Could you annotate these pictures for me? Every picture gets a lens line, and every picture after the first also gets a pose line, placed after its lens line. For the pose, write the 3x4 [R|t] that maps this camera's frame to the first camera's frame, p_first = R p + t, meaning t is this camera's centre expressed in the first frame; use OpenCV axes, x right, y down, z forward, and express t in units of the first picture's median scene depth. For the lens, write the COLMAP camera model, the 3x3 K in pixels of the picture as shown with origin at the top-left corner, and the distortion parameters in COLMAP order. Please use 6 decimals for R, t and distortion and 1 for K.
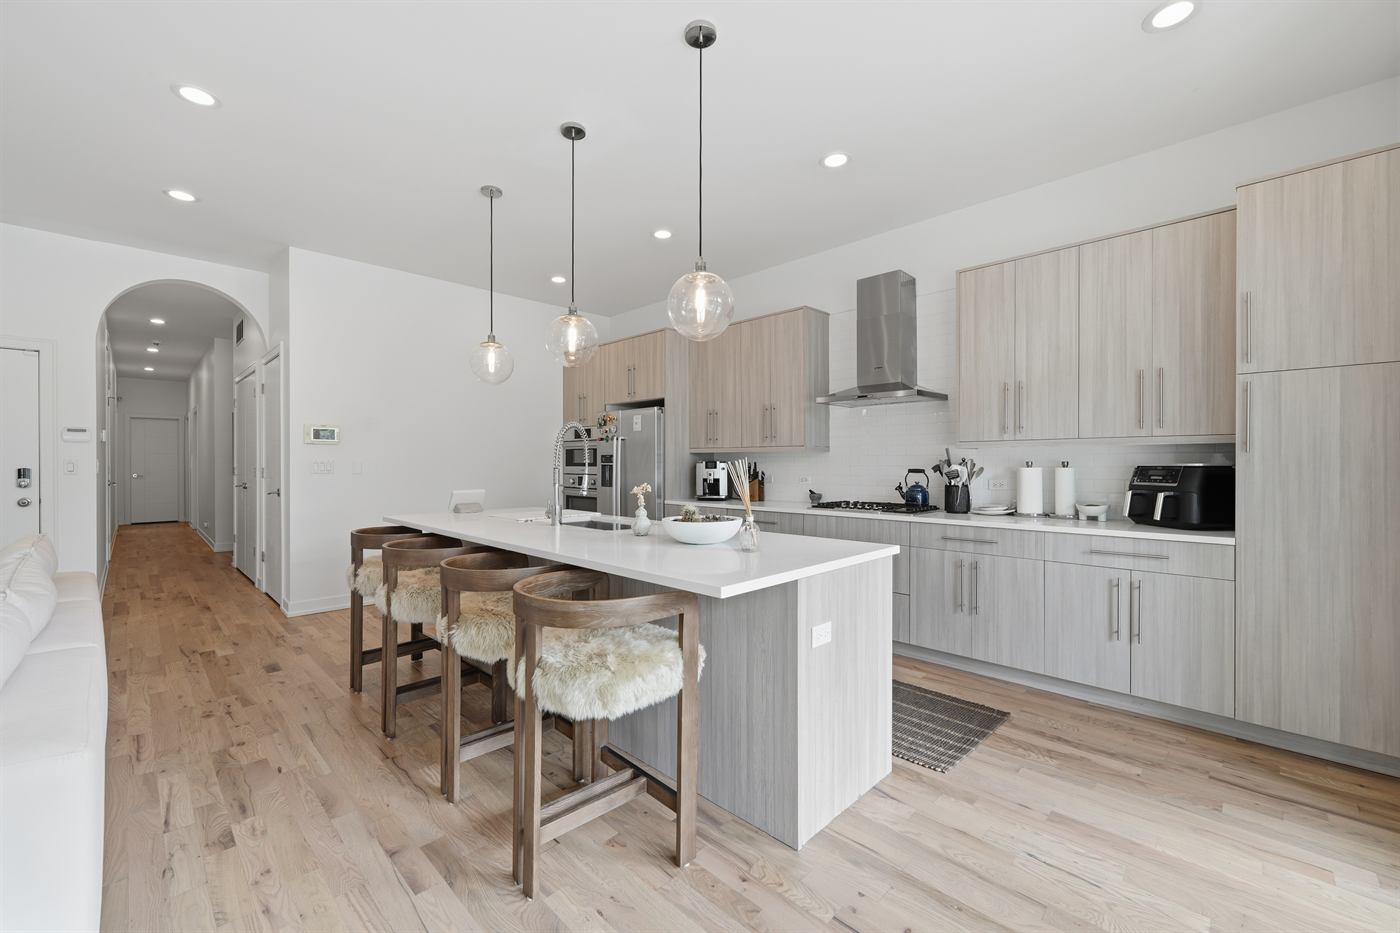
lens RADIAL K [[568.0, 0, 704.8], [0, 568.0, 467.3], [0, 0, 1]] dist [-0.009180, 0.000620]
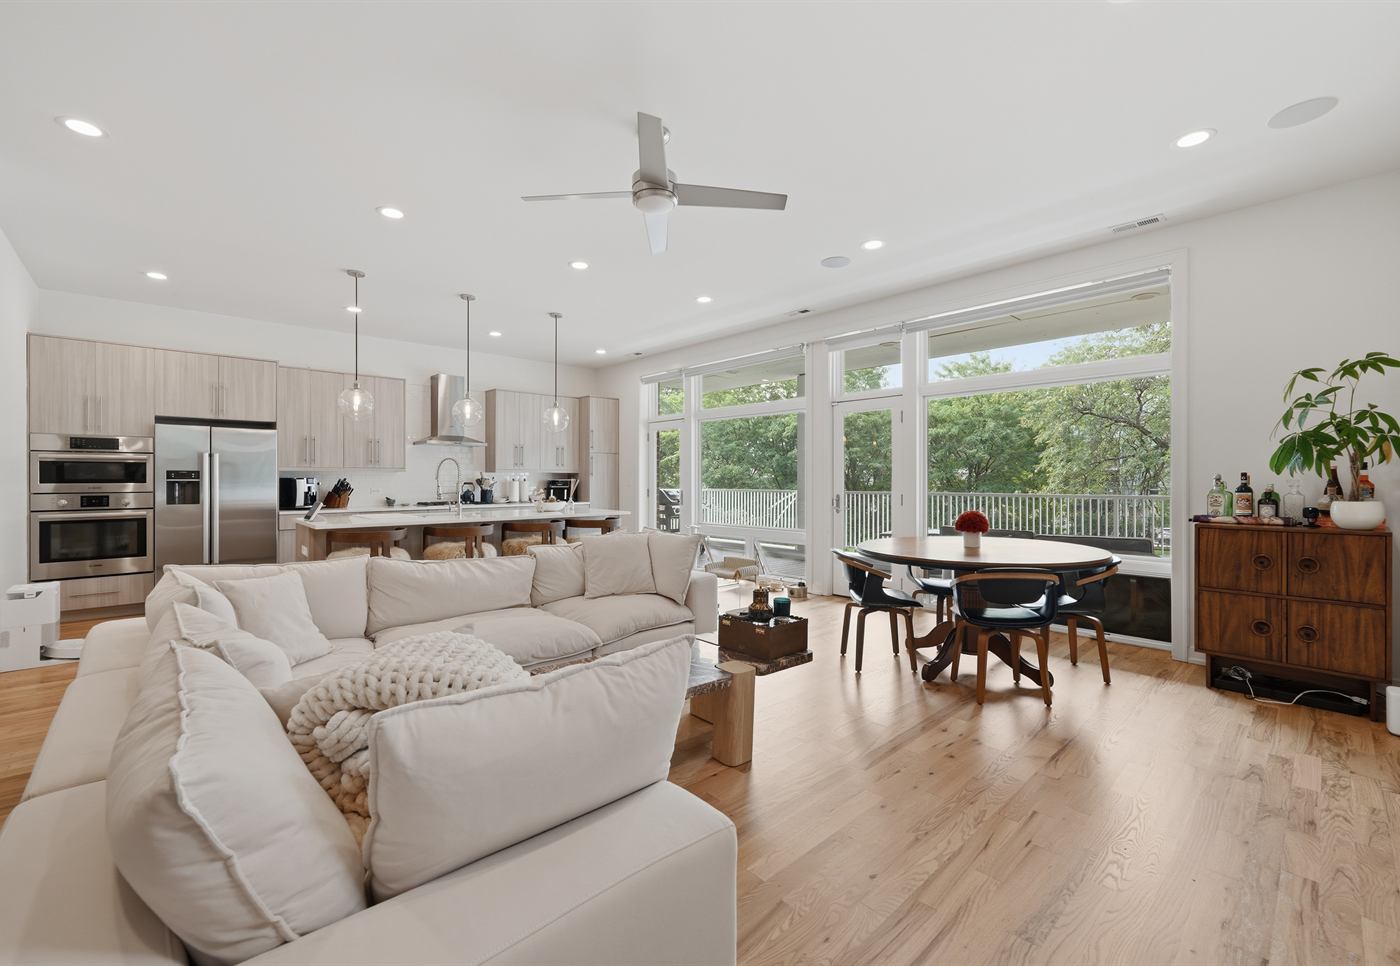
lens RADIAL K [[590.0, 0, 702.1], [0, 590.0, 480.9], [0, 0, 1]] dist [-0.009543, 0.000165]
pose [[0.028906, -0.004191, 0.999573, -1.725840], [0.003213, 0.999986, 0.004100, -0.008380], [-0.999577, 0.003093, 0.028919, 0.170450]]
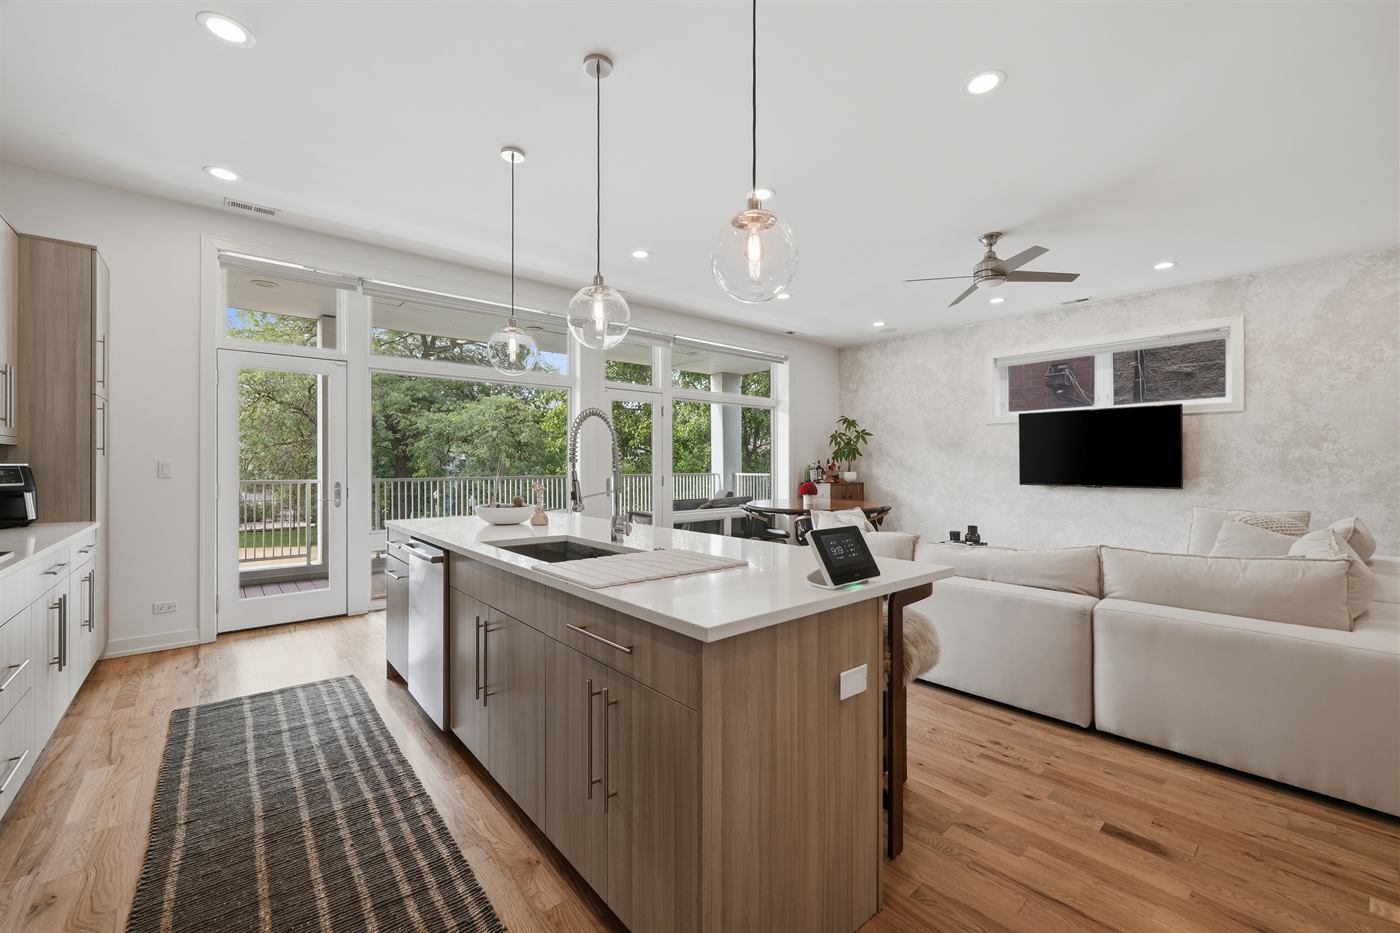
lens RADIAL K [[568.0, 0, 705.8], [0, 568.0, 465.7], [0, 0, 1]] dist [-0.009180, 0.000620]
pose [[-0.997476, -0.002784, 0.070945, -0.373830], [-0.002544, 0.999991, 0.003476, -0.006378], [-0.070954, 0.003286, -0.997474, 1.517446]]
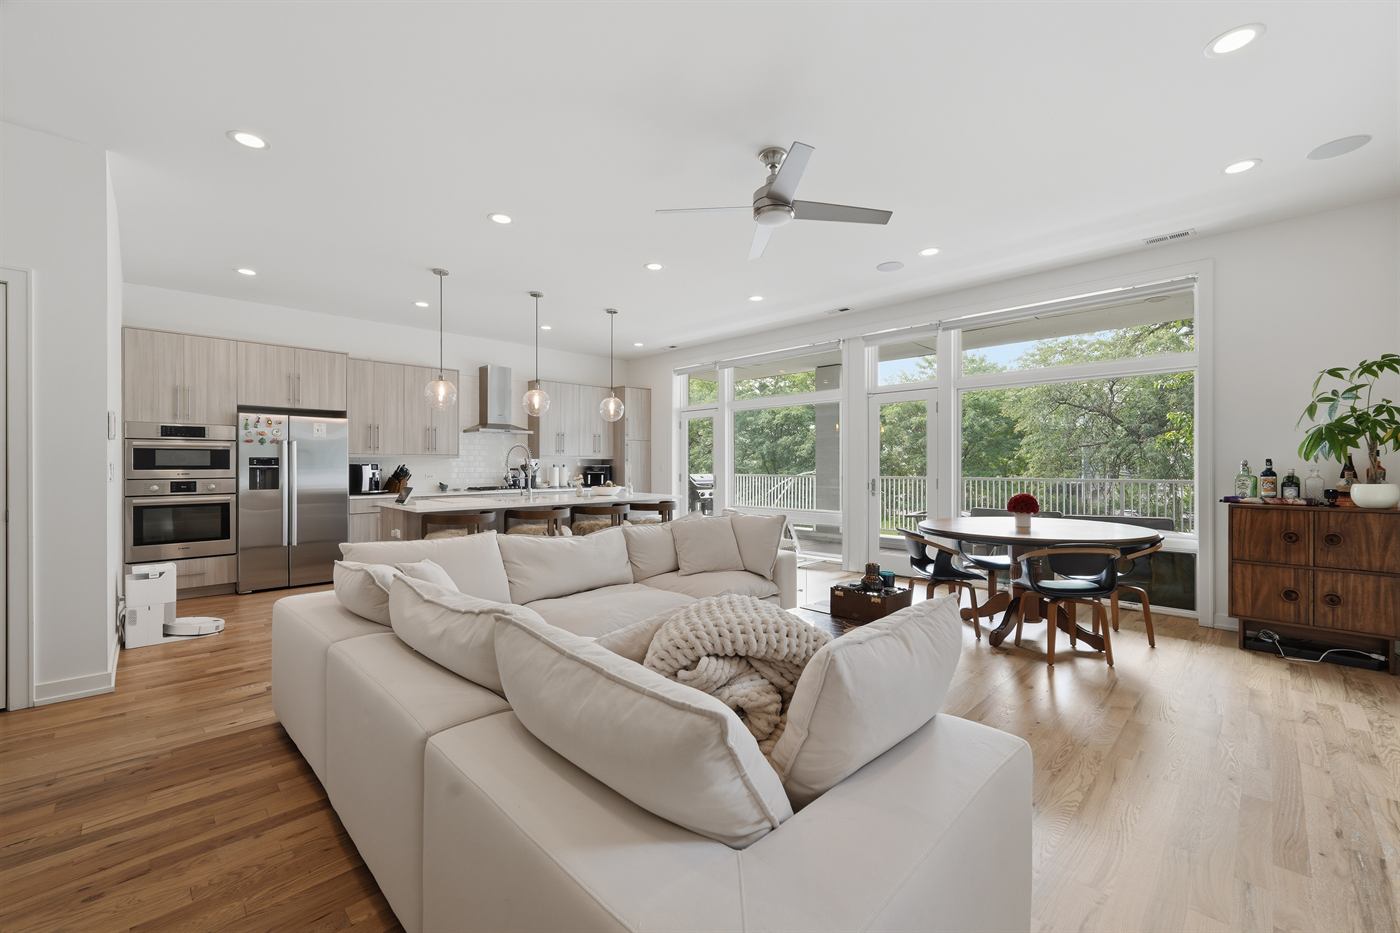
lens RADIAL K [[568.0, 0, 701.5], [0, 568.0, 466.0], [0, 0, 1]] dist [-0.009180, 0.000620]
pose [[-0.002084, -0.003105, 0.999993, -1.785295], [0.004175, 0.999986, 0.003114, -0.009641], [-0.999989, 0.004182, -0.002071, 0.371470]]
